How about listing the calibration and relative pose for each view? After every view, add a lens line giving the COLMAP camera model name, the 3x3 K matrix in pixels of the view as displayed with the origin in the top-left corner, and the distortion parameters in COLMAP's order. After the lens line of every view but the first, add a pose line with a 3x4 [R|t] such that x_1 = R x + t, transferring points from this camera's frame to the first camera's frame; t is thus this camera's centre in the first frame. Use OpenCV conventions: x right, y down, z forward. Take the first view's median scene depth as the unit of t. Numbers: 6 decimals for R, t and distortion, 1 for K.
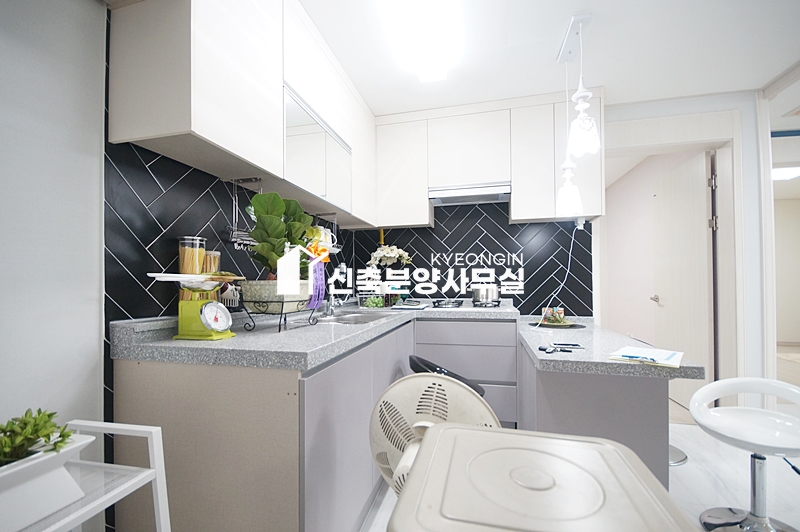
lens RADIAL K [[341.9, 0, 401.6], [0, 341.9, 279.7], [0, 0, 1]] dist [-0.000233, -0.000020]
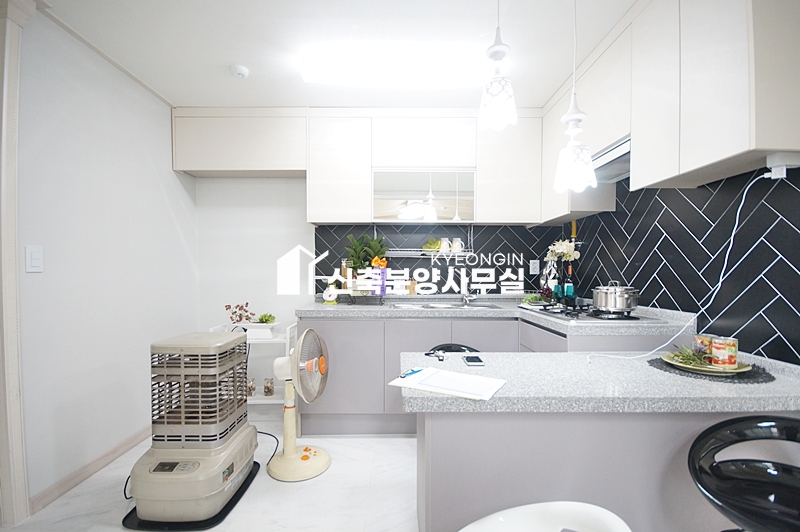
lens RADIAL K [[341.9, 0, 401.6], [0, 341.9, 279.7], [0, 0, 1]] dist [-0.000233, -0.000020]
pose [[0.241622, 0.036509, -0.969683, 0.850456], [0.014177, 0.999052, 0.041148, -0.039203], [0.970267, -0.023689, 0.240875, 0.392956]]
